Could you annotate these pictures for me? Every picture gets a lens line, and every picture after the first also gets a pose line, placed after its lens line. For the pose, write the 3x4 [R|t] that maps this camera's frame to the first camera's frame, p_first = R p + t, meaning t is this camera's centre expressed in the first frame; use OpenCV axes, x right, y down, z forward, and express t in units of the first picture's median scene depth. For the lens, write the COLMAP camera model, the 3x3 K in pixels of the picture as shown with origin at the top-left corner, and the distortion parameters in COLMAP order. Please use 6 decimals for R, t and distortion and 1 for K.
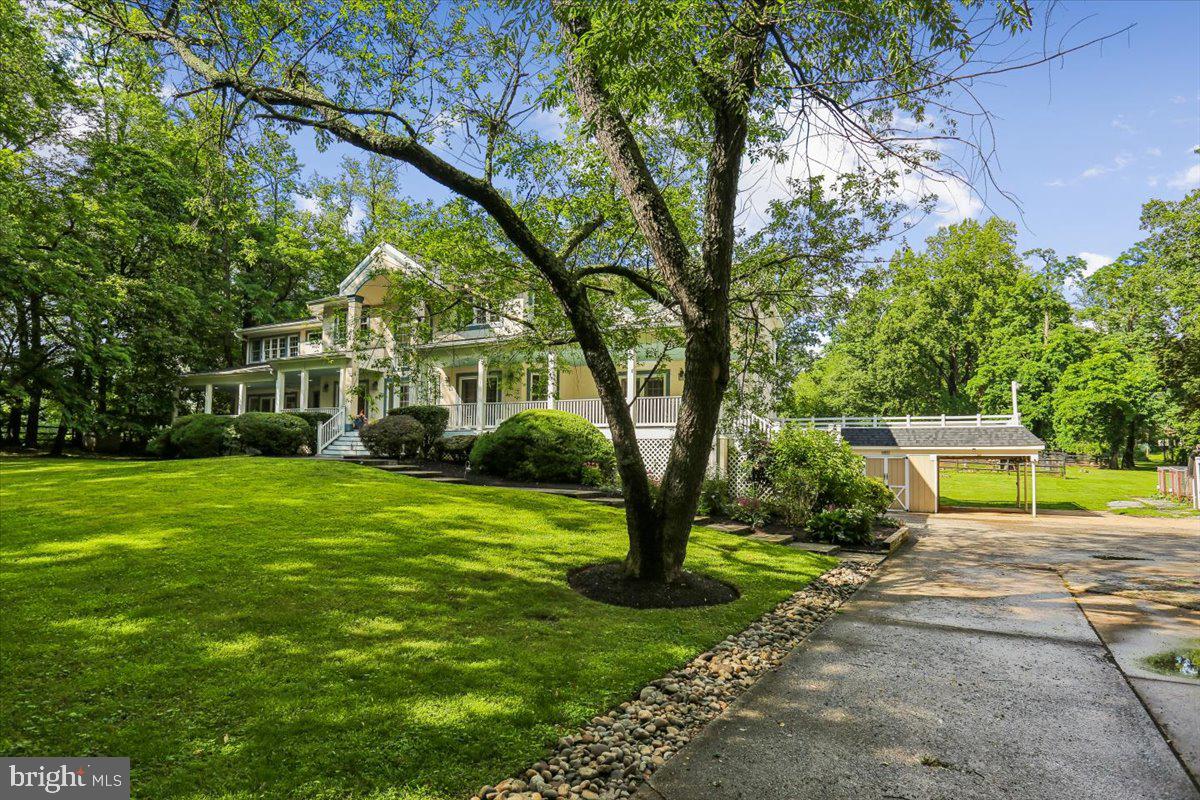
lens RADIAL K [[685.0, 0, 574.9], [0, 685.0, 394.2], [0, 0, 1]] dist [0.000874, 0.001113]
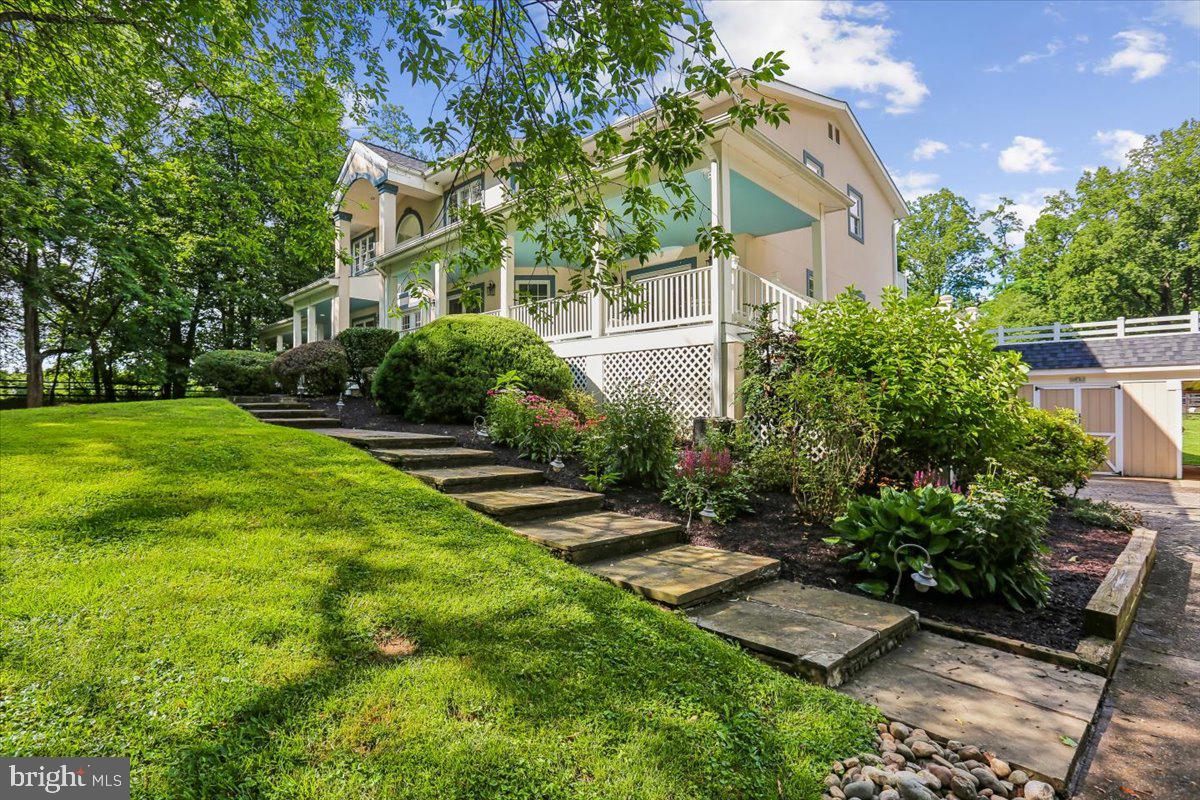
lens RADIAL K [[569.1, 0, 588.5], [0, 569.1, 389.8], [0, 0, 1]] dist [-0.046731, 0.019466]
pose [[0.958348, -0.019559, -0.284933, 0.088577], [0.032820, 0.998585, 0.041842, 0.030100], [0.283712, -0.049451, 0.957634, 0.201474]]
